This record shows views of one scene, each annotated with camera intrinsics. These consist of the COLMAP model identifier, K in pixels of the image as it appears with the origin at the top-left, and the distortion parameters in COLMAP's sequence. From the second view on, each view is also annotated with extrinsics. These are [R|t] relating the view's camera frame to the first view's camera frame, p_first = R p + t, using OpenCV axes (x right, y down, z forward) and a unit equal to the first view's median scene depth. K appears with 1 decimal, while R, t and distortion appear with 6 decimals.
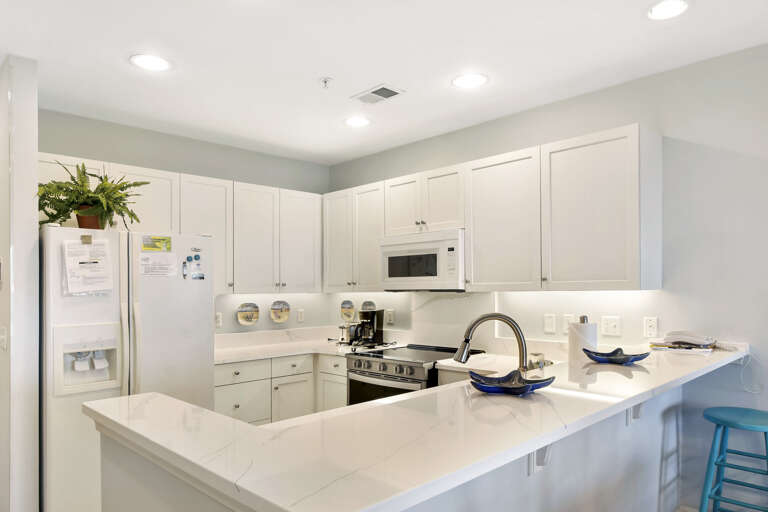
lens RADIAL K [[507.2, 0, 384.6], [0, 507.2, 282.7], [0, 0, 1]] dist [0.002722, 0.000199]
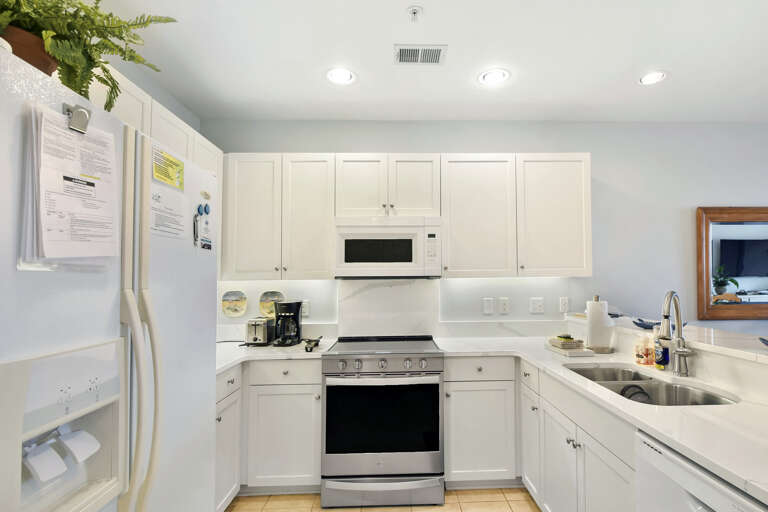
lens RADIAL K [[415.2, 0, 405.3], [0, 415.2, 266.1], [0, 0, 1]] dist [-0.002415, -0.001835]
pose [[0.683701, 0.032342, 0.729045, -0.488640], [-0.005765, 0.999226, -0.038921, 0.025614], [-0.729739, 0.022408, 0.683358, 0.470021]]
